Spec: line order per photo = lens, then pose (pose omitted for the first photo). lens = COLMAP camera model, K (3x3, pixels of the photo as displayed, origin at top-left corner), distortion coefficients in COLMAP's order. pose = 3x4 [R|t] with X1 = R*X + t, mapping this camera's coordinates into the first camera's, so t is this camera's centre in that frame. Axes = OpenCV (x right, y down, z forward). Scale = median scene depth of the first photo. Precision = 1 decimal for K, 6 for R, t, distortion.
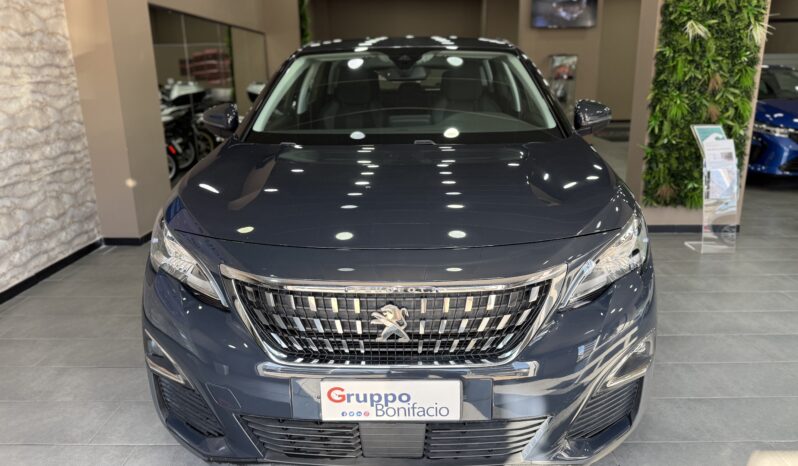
lens RADIAL K [[552.0, 0, 403.1], [0, 552.0, 249.3], [0, 0, 1]] dist [0.130873, -0.234013]
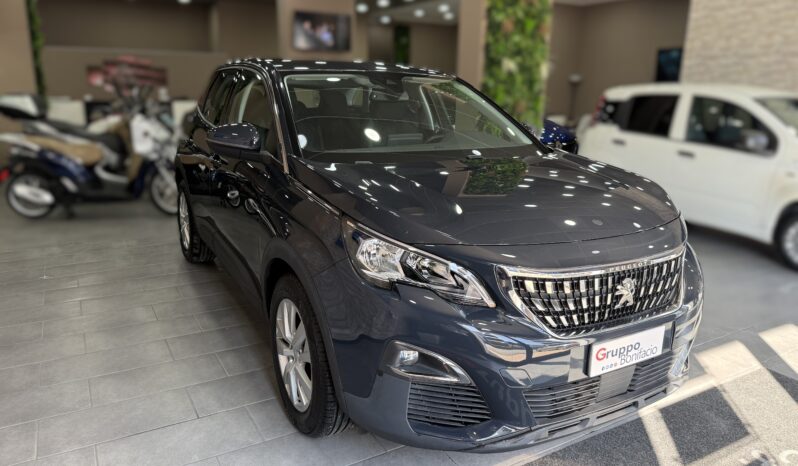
lens RADIAL K [[552.0, 0, 403.1], [0, 552.0, 249.3], [0, 0, 1]] dist [0.130873, -0.234013]
pose [[0.848086, -0.107552, 0.518828, -1.149354], [0.118686, 0.992862, 0.011810, -0.046525], [-0.516394, 0.051562, 0.854797, 0.126623]]
